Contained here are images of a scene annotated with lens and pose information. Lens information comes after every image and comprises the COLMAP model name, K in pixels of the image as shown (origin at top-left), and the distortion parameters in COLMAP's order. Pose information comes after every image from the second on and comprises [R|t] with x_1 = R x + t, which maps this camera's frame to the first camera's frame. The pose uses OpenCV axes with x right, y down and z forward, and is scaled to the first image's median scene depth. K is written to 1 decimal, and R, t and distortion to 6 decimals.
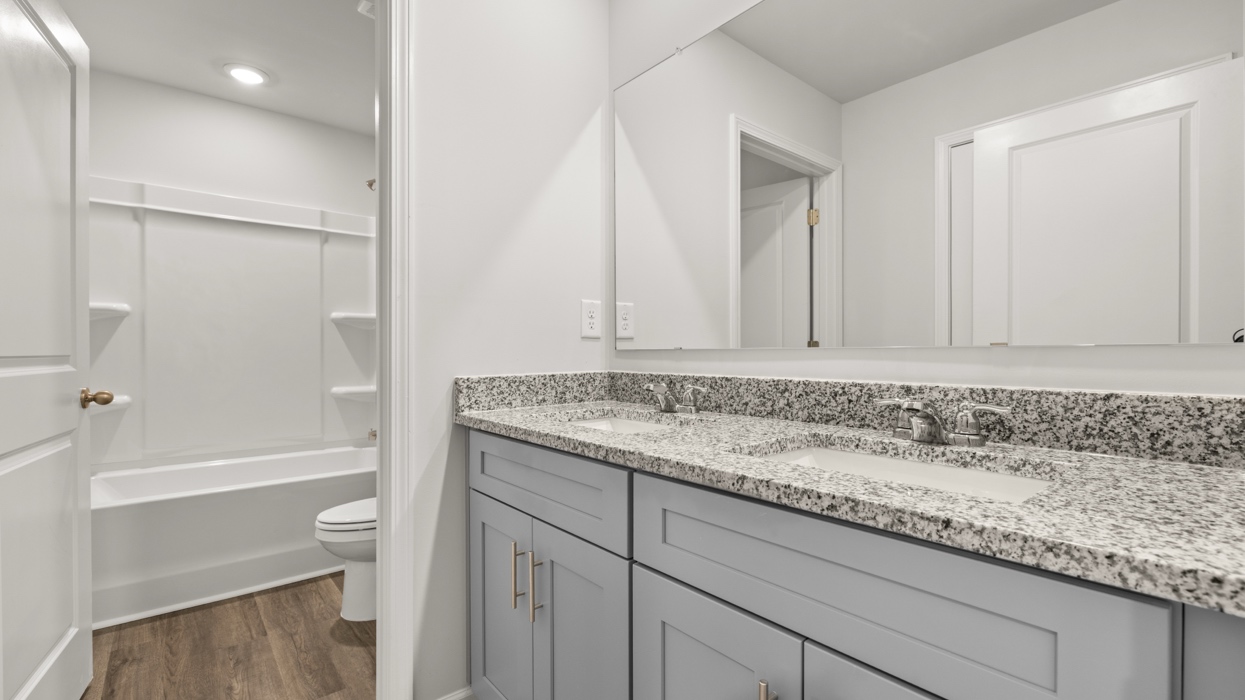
lens RADIAL K [[522.5, 0, 624.0], [0, 522.5, 364.0], [0, 0, 1]] dist [0.000046, 0.000148]
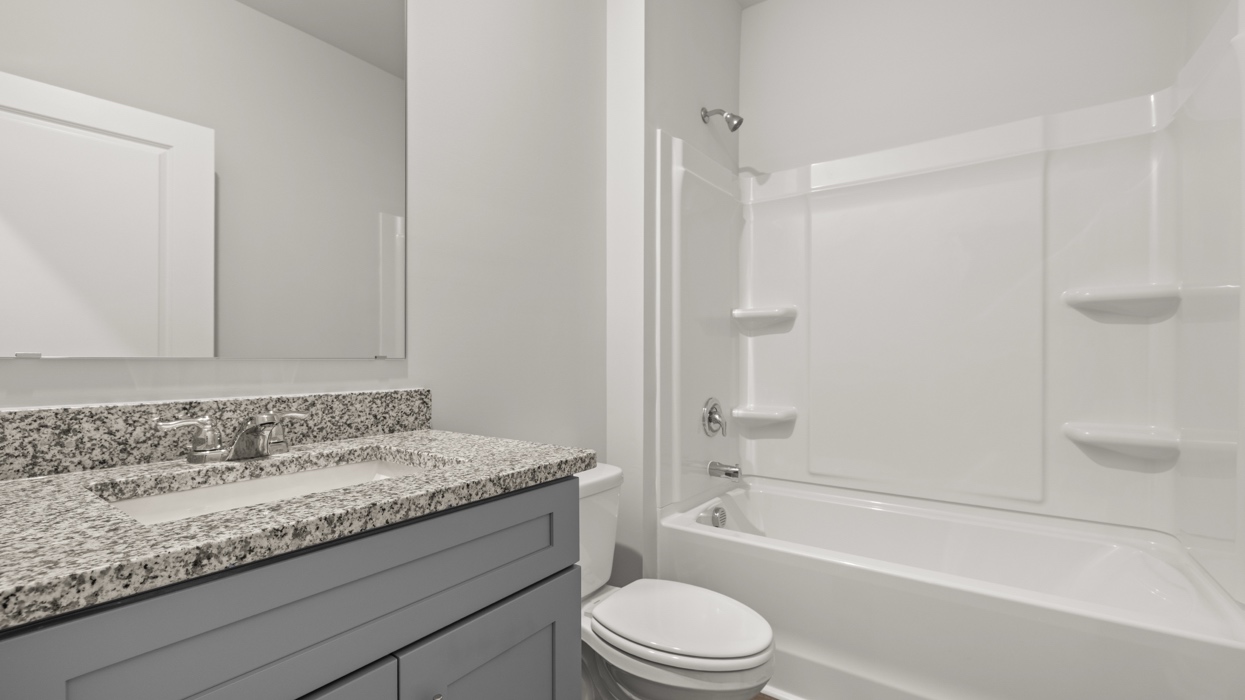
lens RADIAL K [[522.5, 0, 624.0], [0, 522.5, 364.0], [0, 0, 1]] dist [0.000046, 0.000148]
pose [[-0.235166, -0.002308, 0.971952, -0.535589], [0.025100, 0.999649, 0.008447, -0.014445], [-0.971631, 0.026382, -0.235026, 0.601928]]
